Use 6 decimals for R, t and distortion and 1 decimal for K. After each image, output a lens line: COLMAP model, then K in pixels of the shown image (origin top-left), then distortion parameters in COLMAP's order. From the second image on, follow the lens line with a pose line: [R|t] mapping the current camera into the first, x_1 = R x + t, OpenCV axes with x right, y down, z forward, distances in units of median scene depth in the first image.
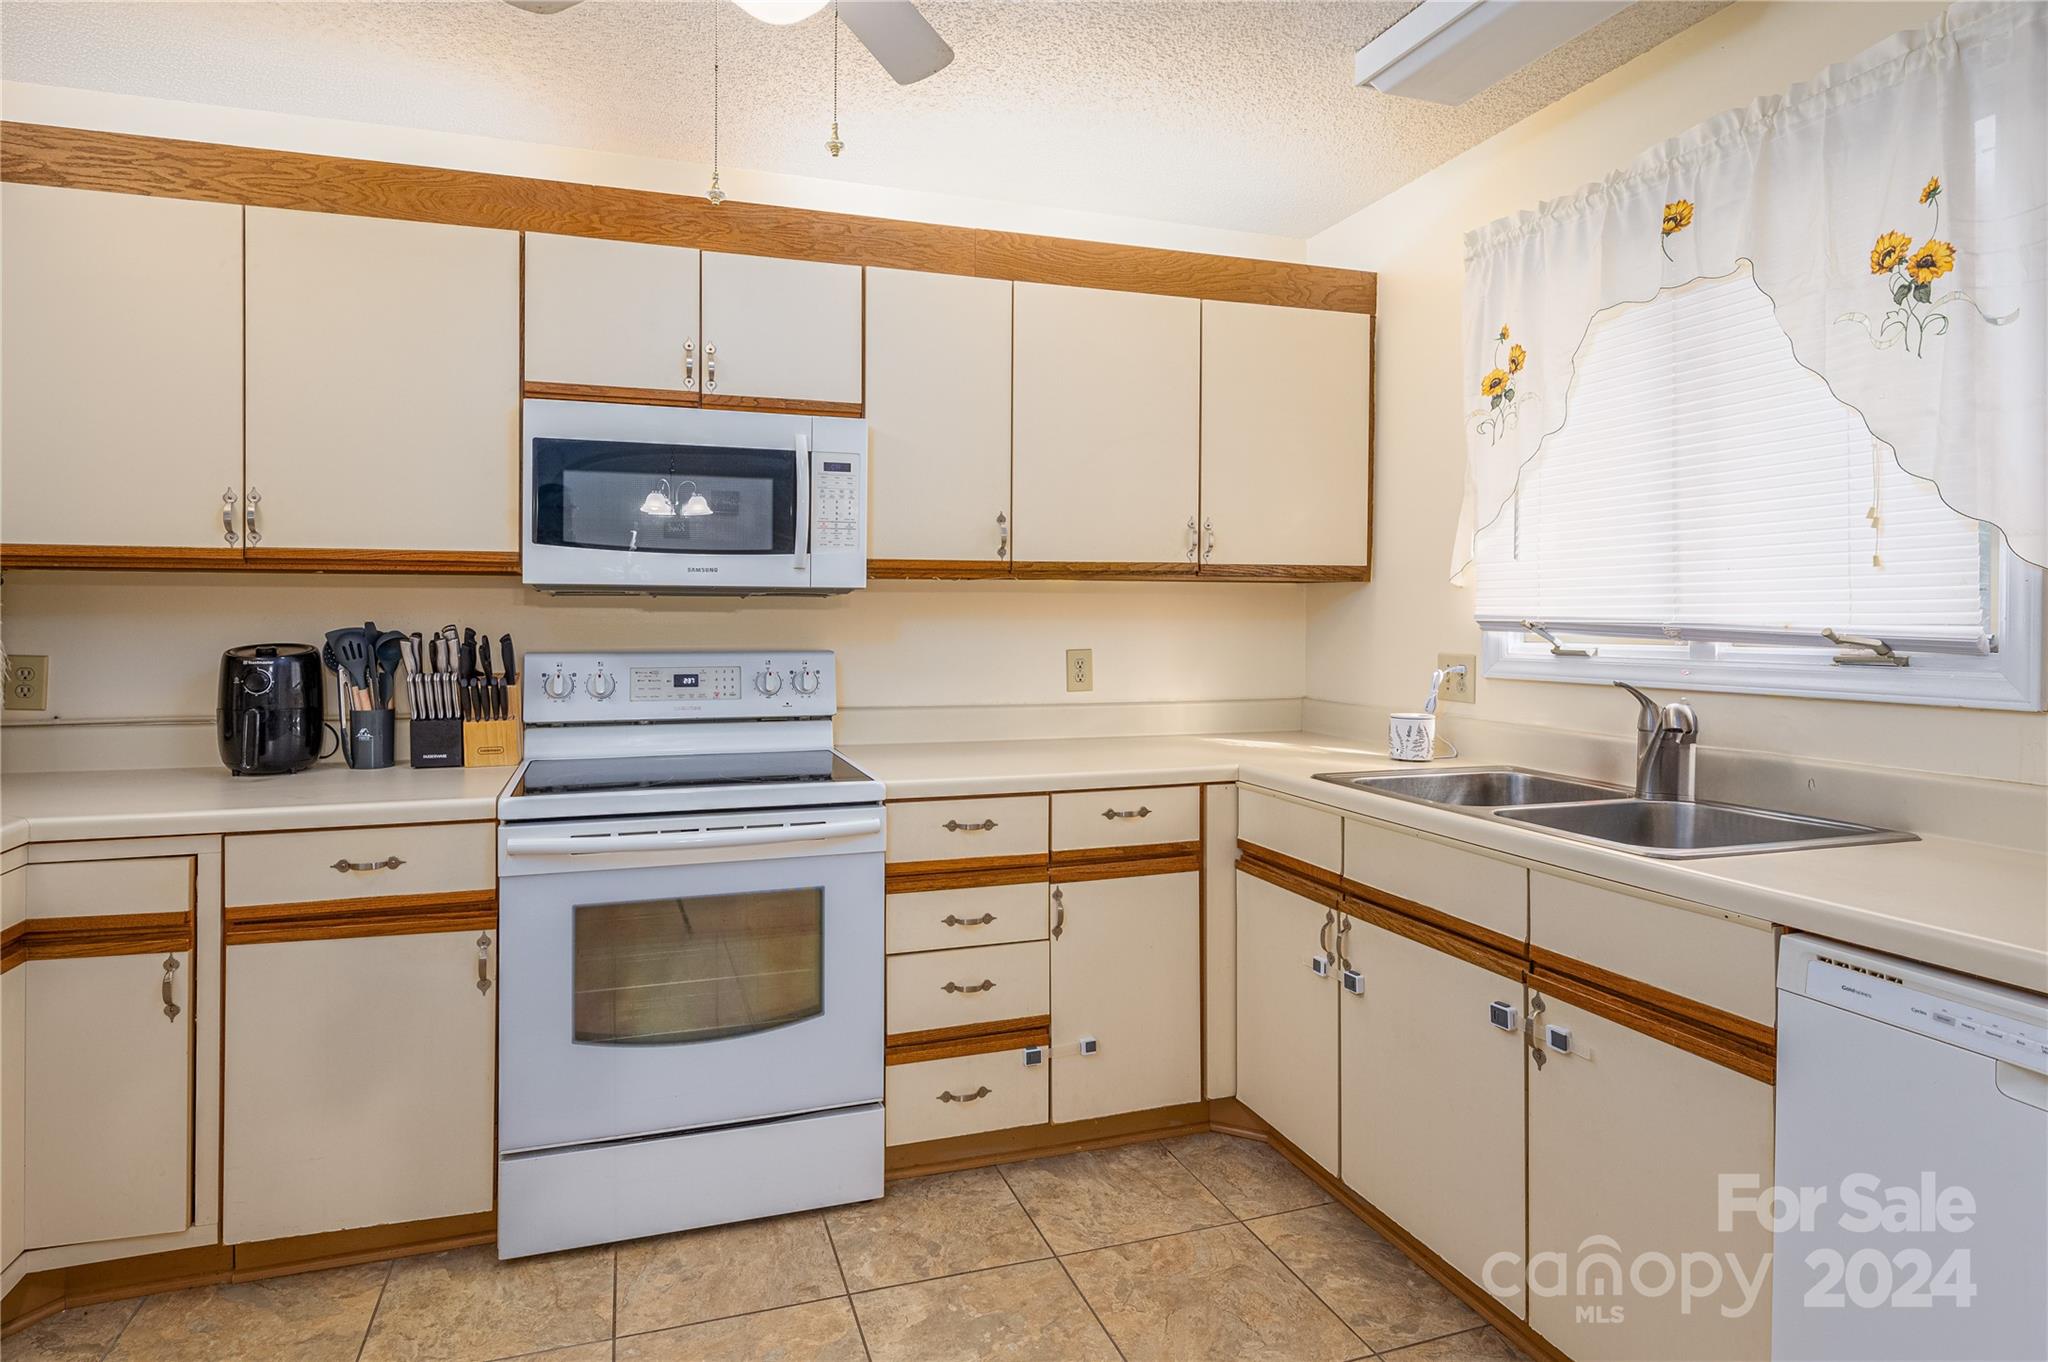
lens RADIAL K [[1034.0, 0, 941.9], [0, 1034.0, 623.7], [0, 0, 1]] dist [-0.002449, 0.000274]
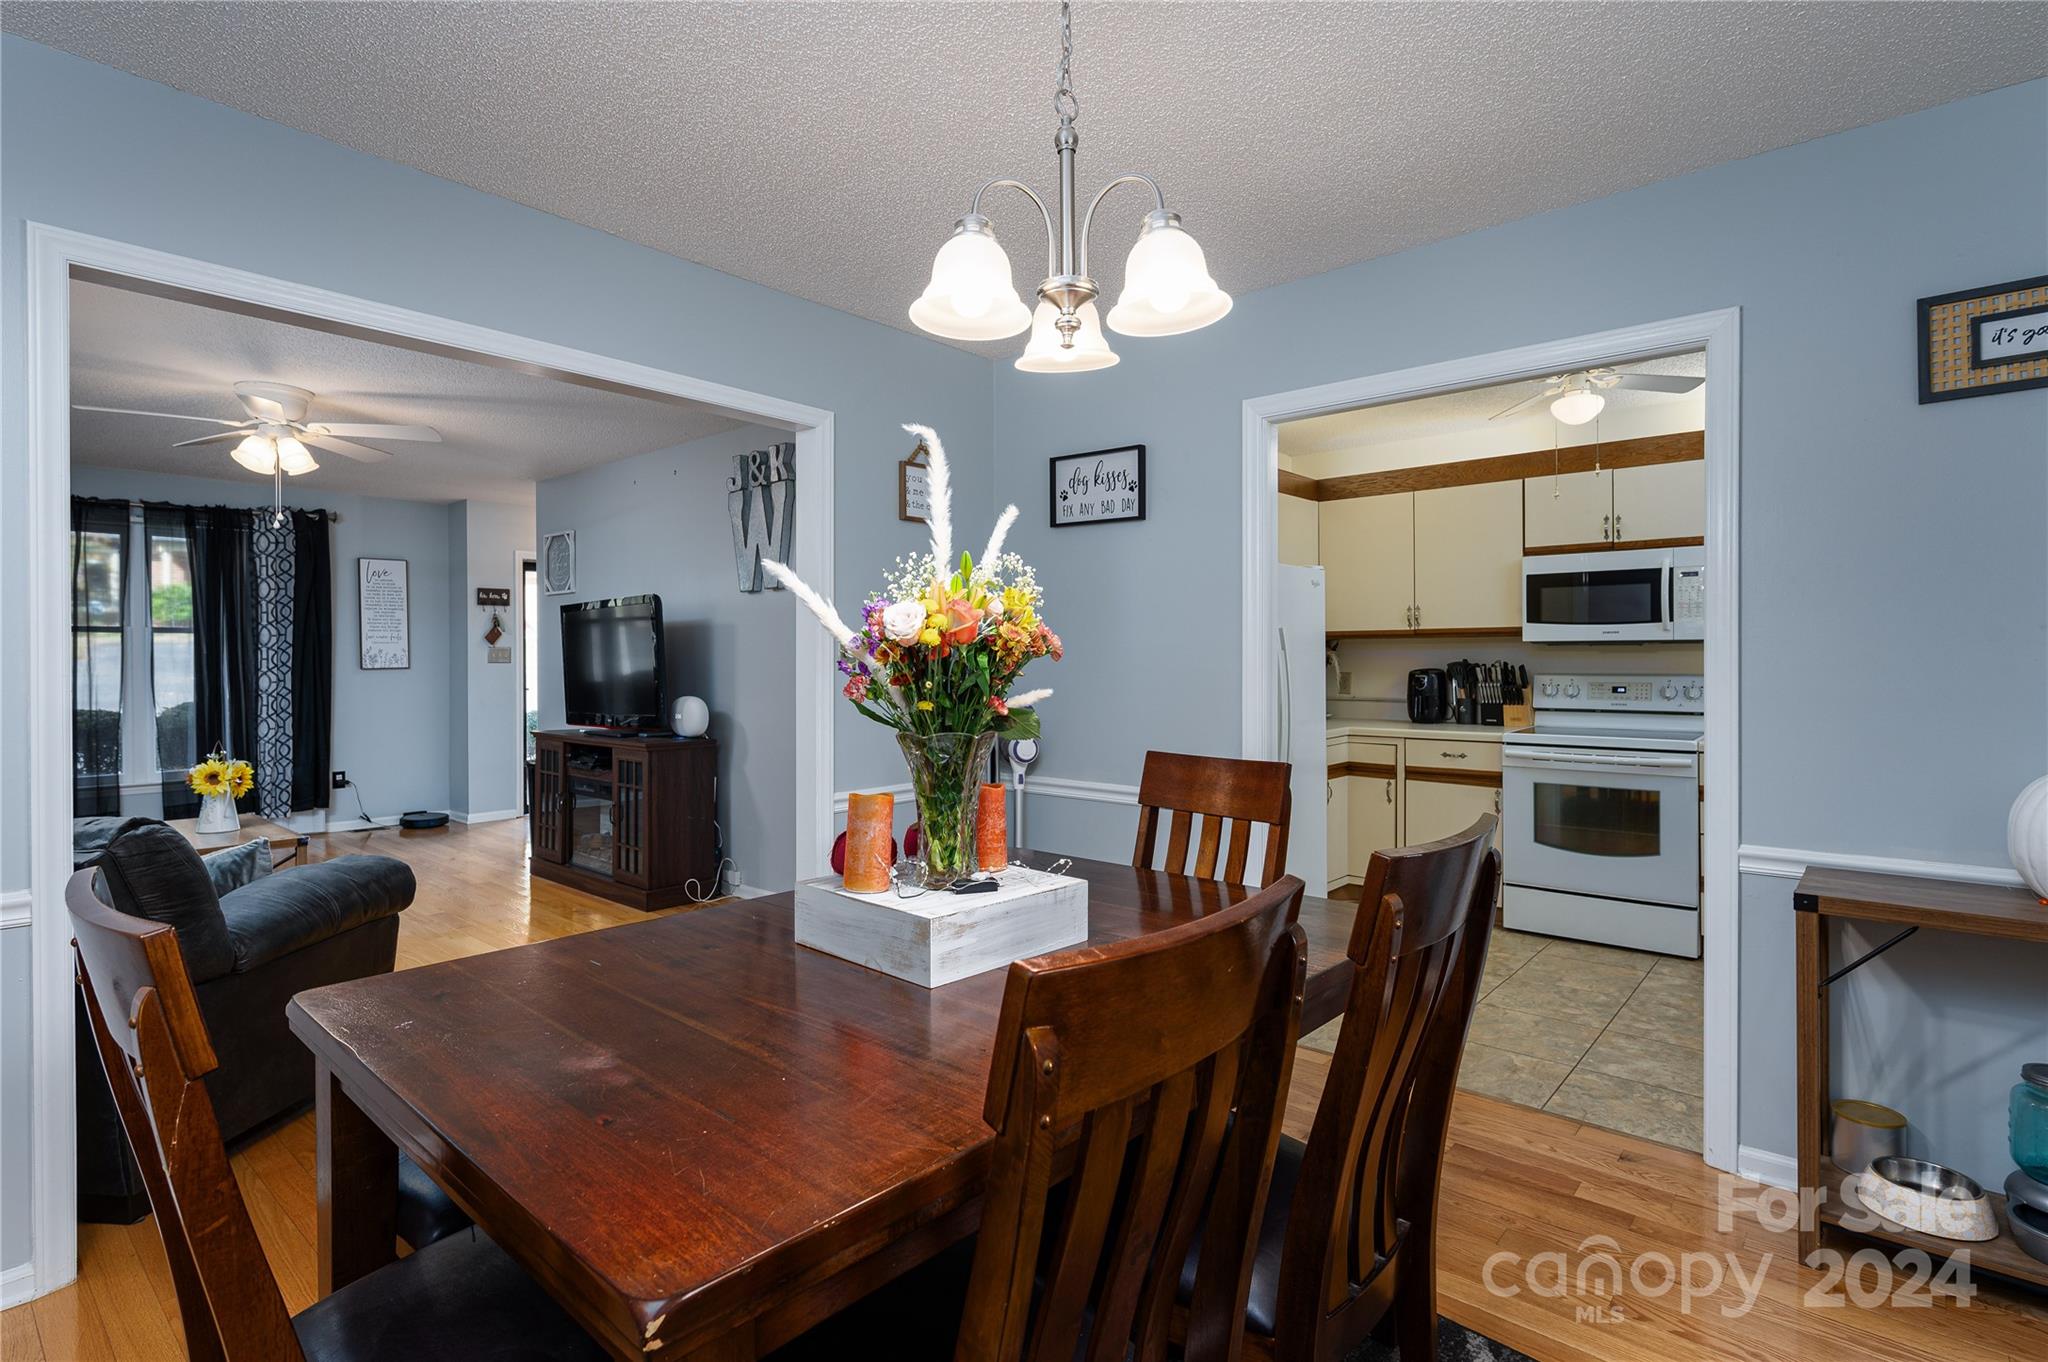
lens RADIAL K [[1034.0, 0, 1095.6], [0, 1034.0, 659.3], [0, 0, 1]] dist [-0.002449, 0.000274]
pose [[0.588693, -0.002191, -0.808354, 0.843030], [0.002515, 0.999996, -0.000879, -0.001070], [0.808353, -0.001515, 0.588696, -1.035264]]
